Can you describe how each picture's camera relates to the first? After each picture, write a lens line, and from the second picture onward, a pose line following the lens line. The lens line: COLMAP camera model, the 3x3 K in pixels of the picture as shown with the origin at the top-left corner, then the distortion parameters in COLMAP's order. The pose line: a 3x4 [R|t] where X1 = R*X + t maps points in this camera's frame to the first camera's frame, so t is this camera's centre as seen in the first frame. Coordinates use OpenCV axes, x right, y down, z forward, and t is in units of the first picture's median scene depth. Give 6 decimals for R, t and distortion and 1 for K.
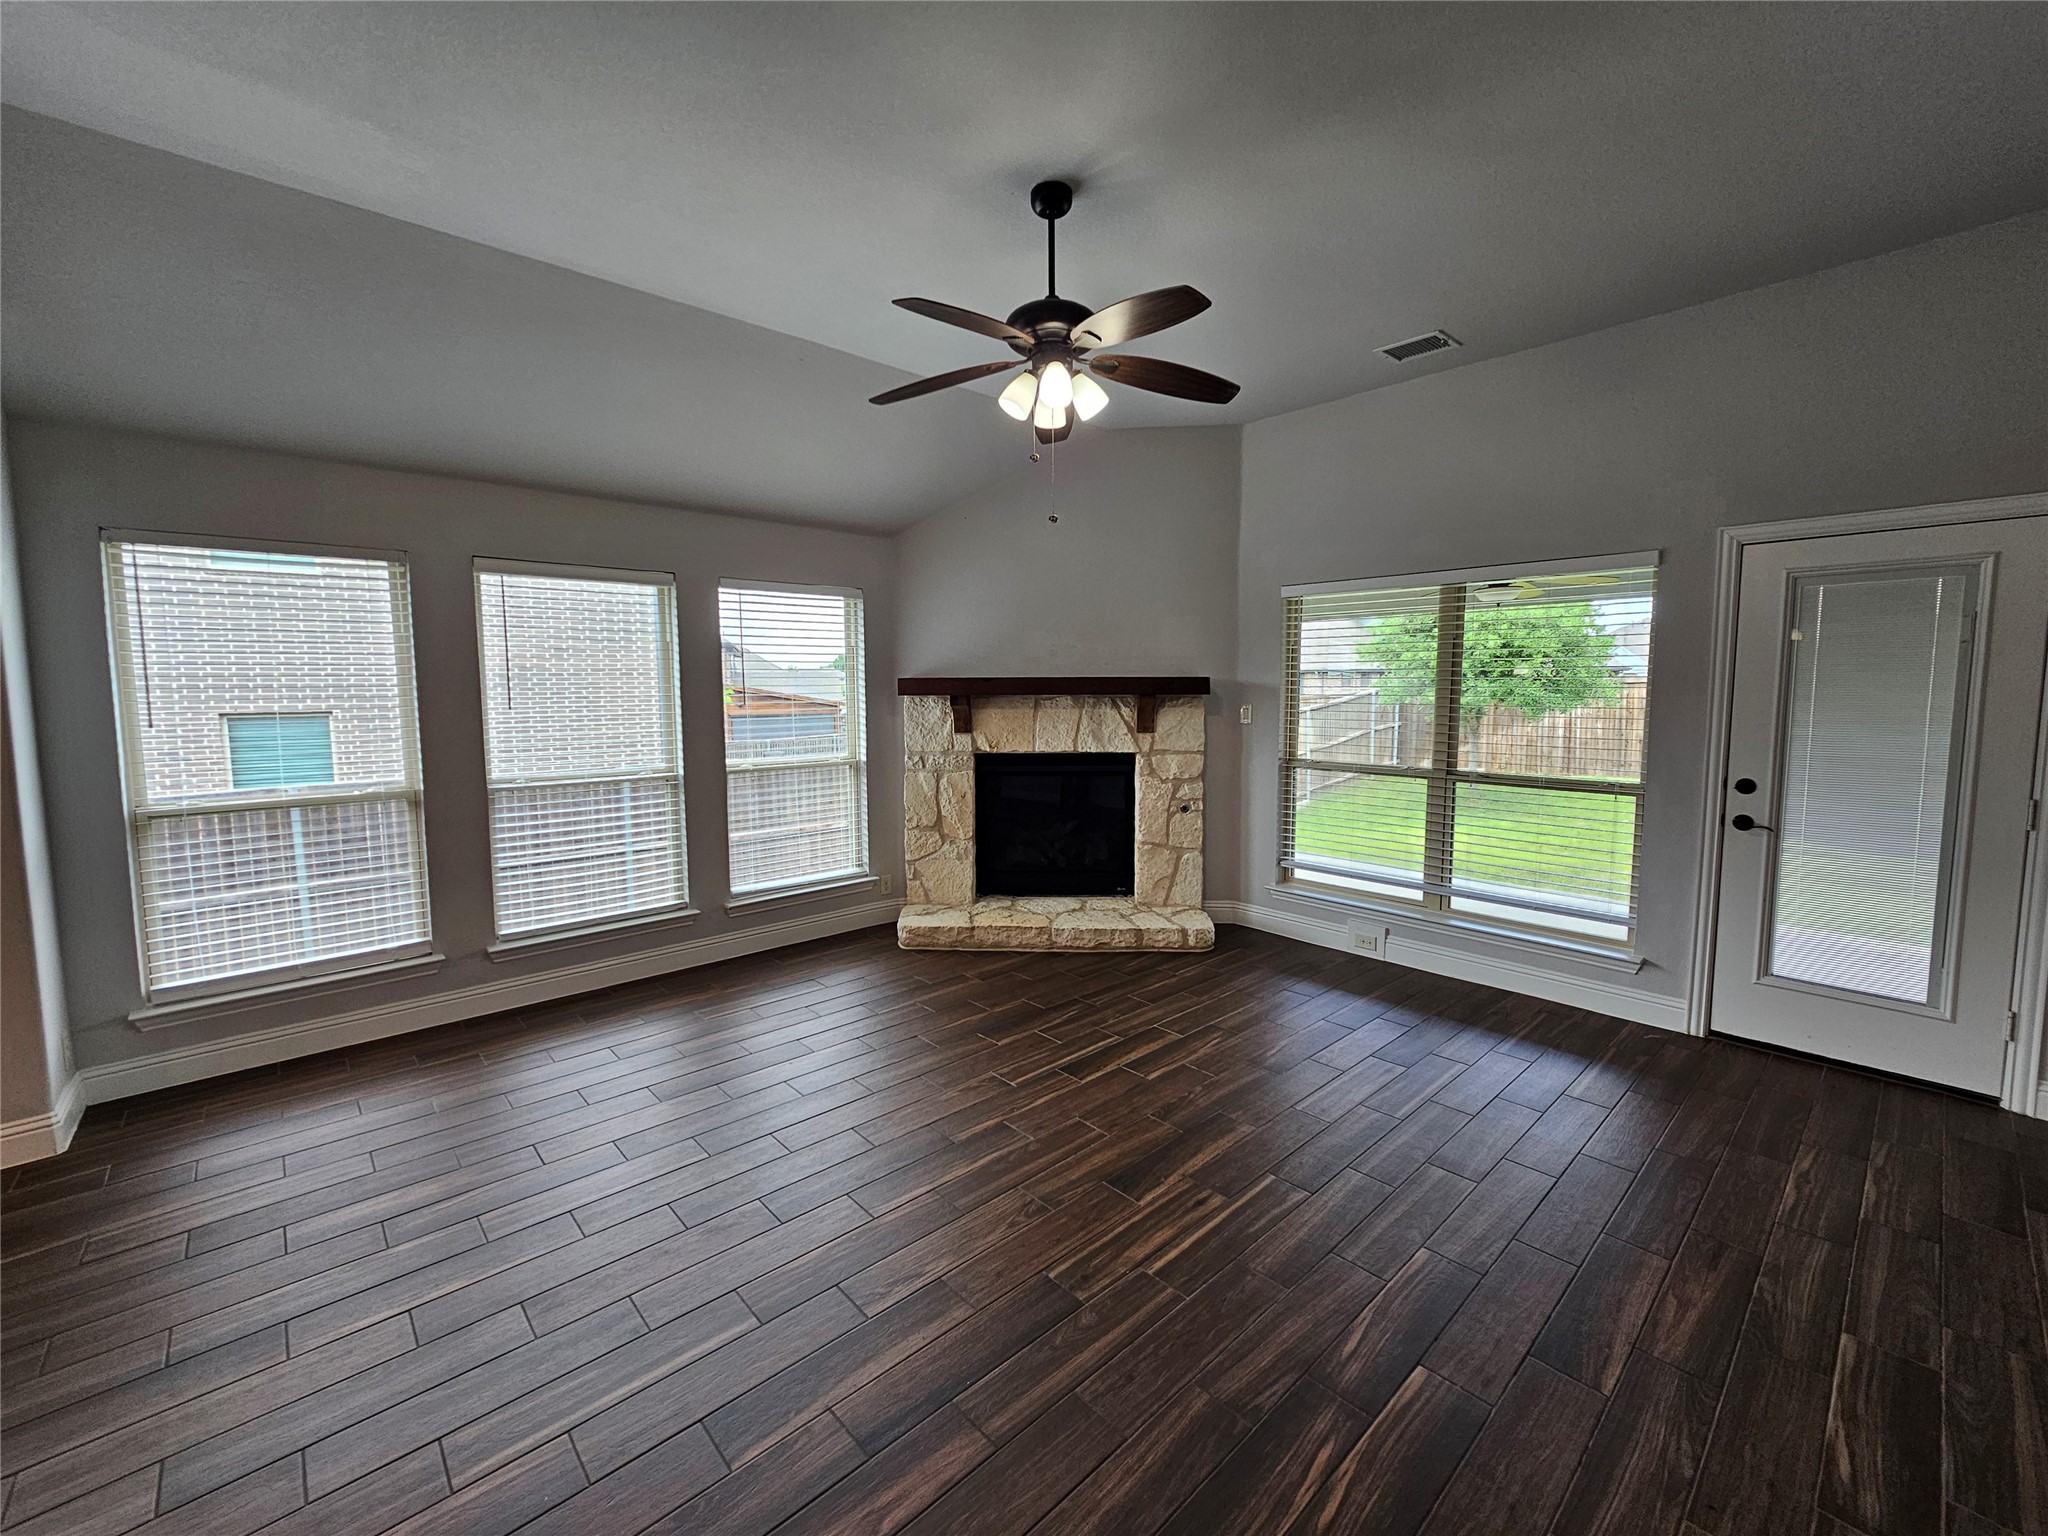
lens RADIAL K [[838.2, 0, 1033.8], [0, 838.2, 760.0], [0, 0, 1]] dist [-0.000757, 0.000312]
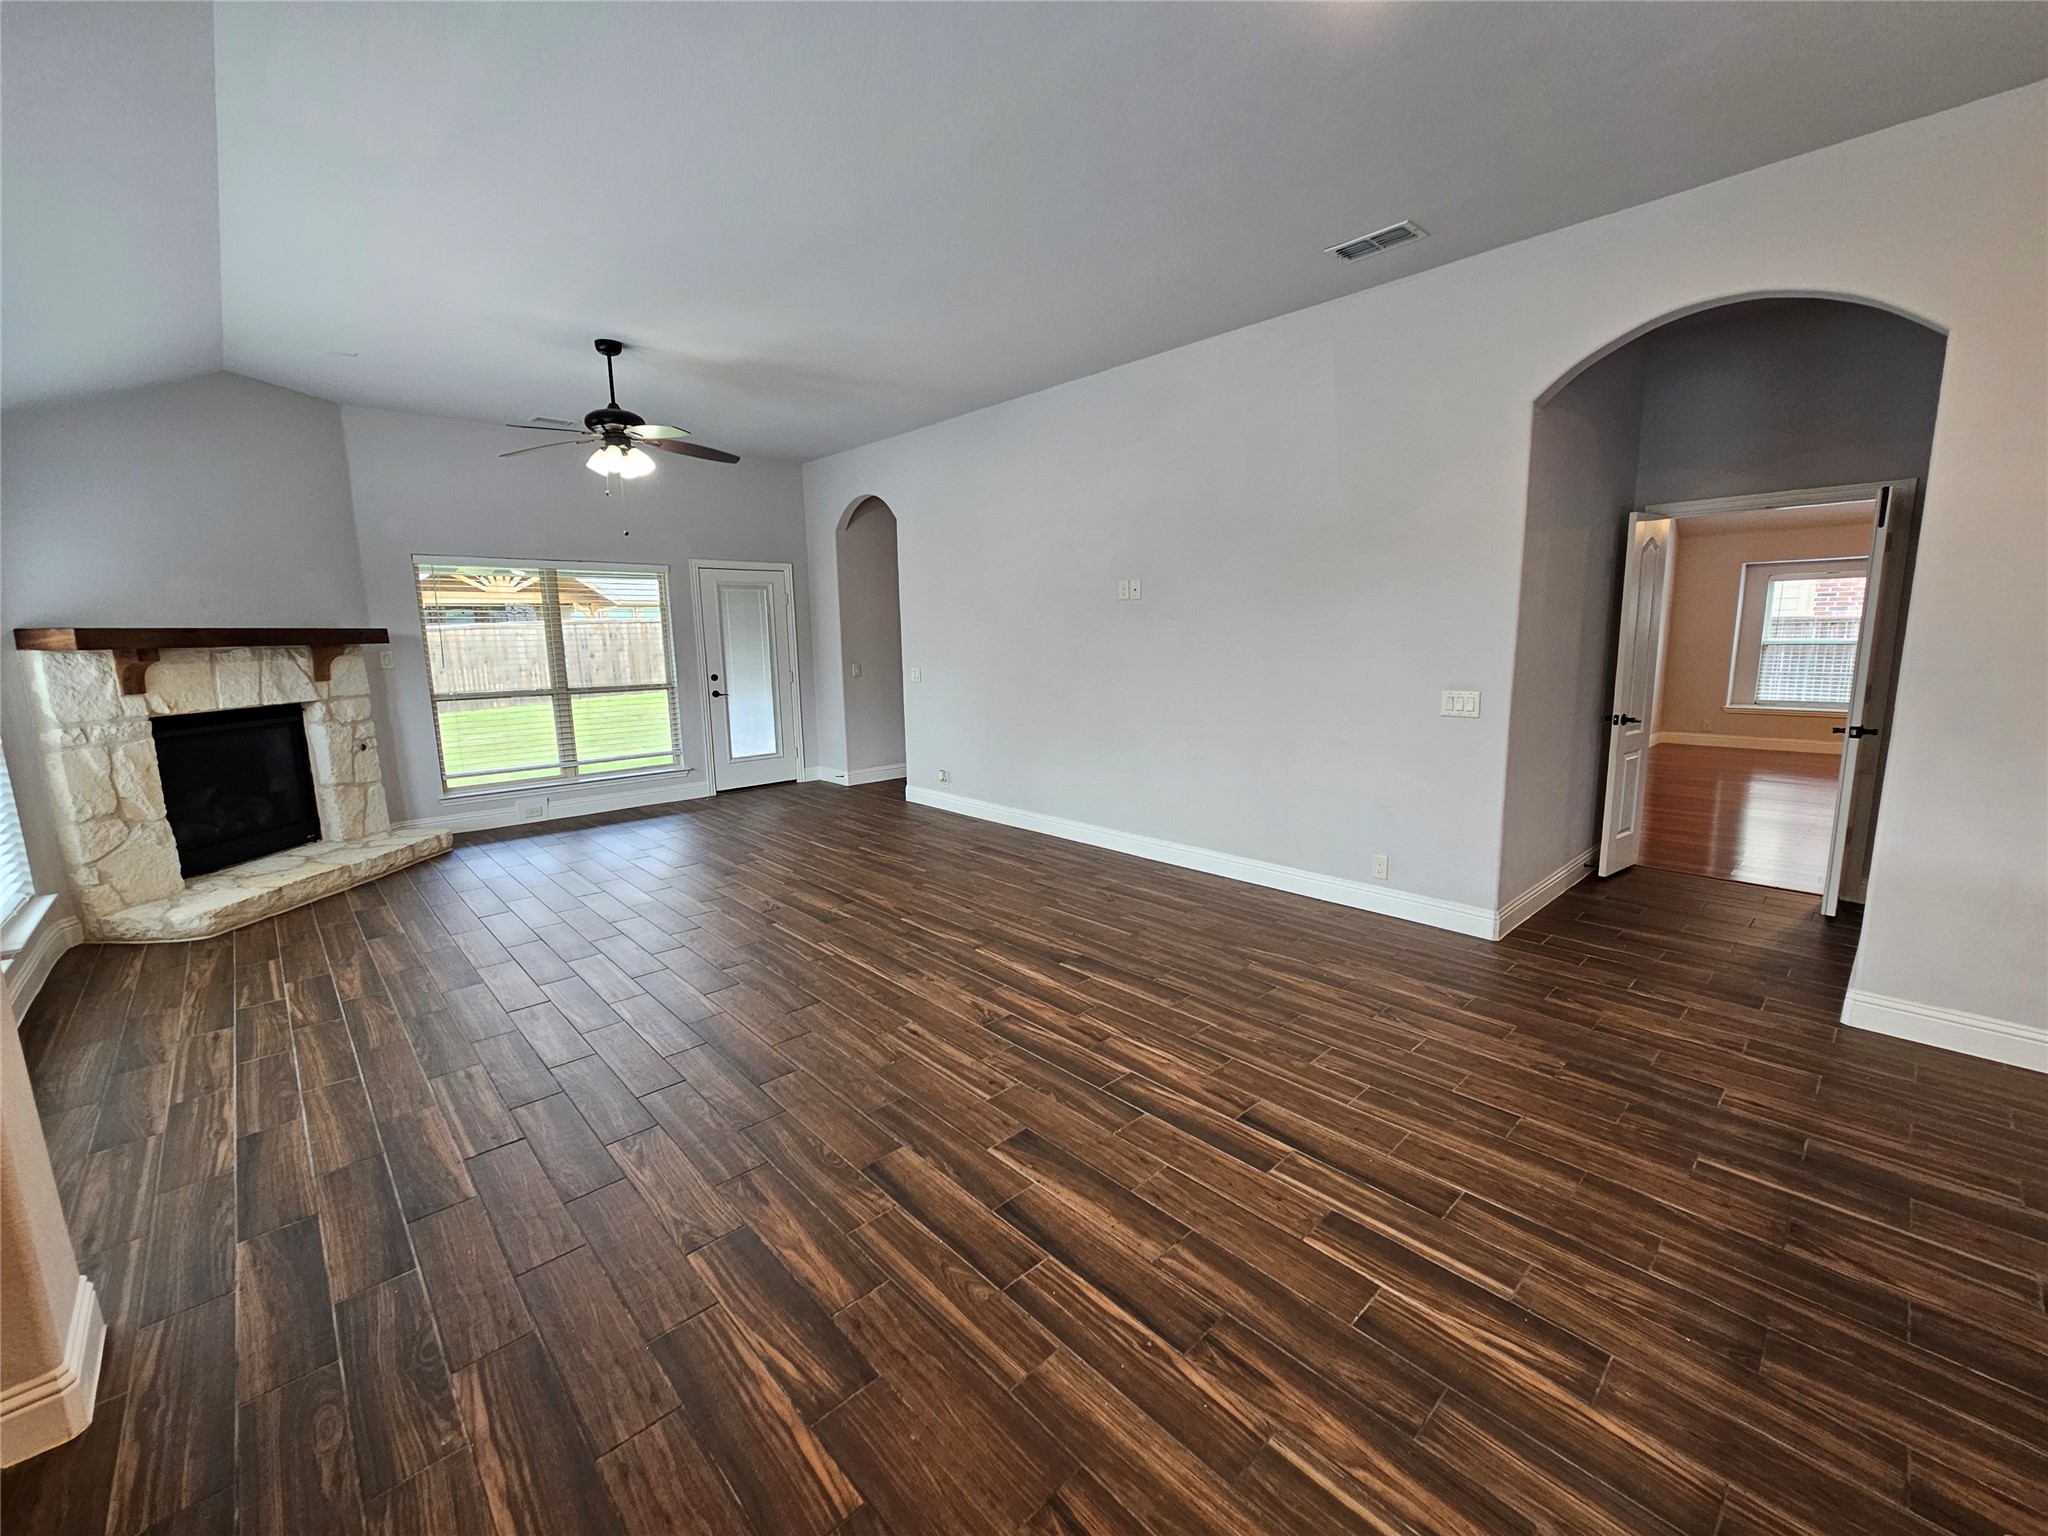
lens RADIAL K [[838.2, 0, 1034.7], [0, 838.2, 763.2], [0, 0, 1]] dist [-0.000757, 0.000312]
pose [[-0.009032, -0.154816, 0.987902, -0.939947], [0.103561, 0.982485, 0.154914, -0.001246], [-0.994582, 0.103708, 0.007159, 0.104995]]
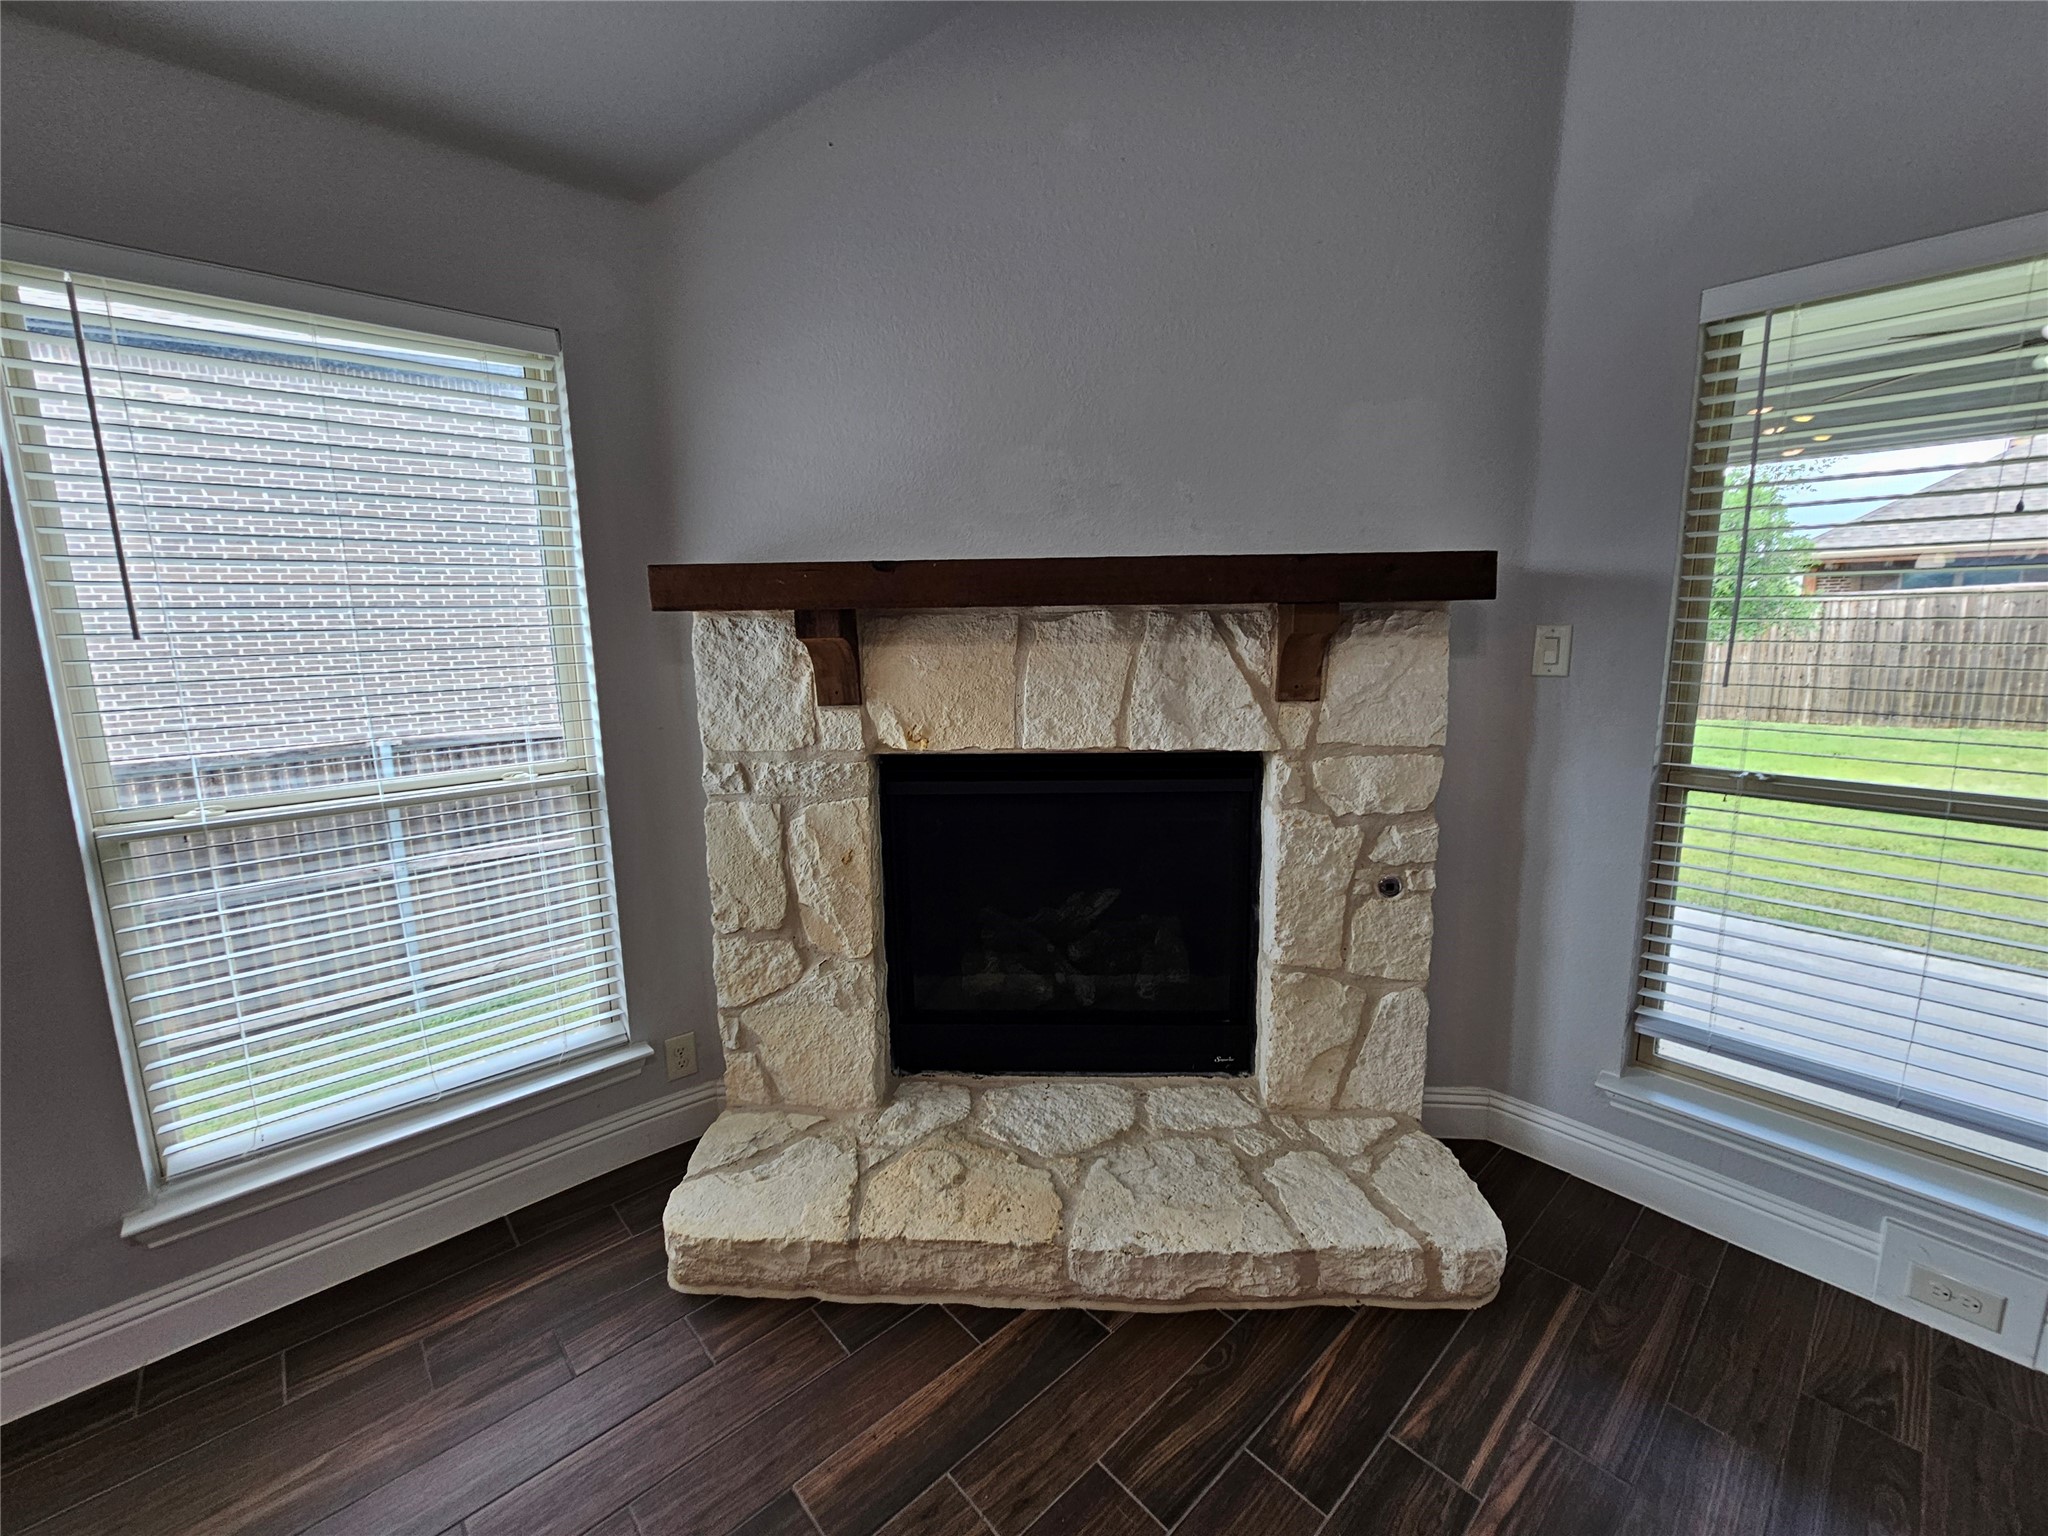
lens RADIAL K [[838.2, 0, 1033.7], [0, 838.2, 763.3], [0, 0, 1]] dist [-0.000757, 0.000312]
pose [[0.999956, -0.009183, -0.002137, 0.008891], [0.009314, 0.997311, 0.072692, -0.033105], [0.001464, -0.072708, 0.997352, 0.602113]]
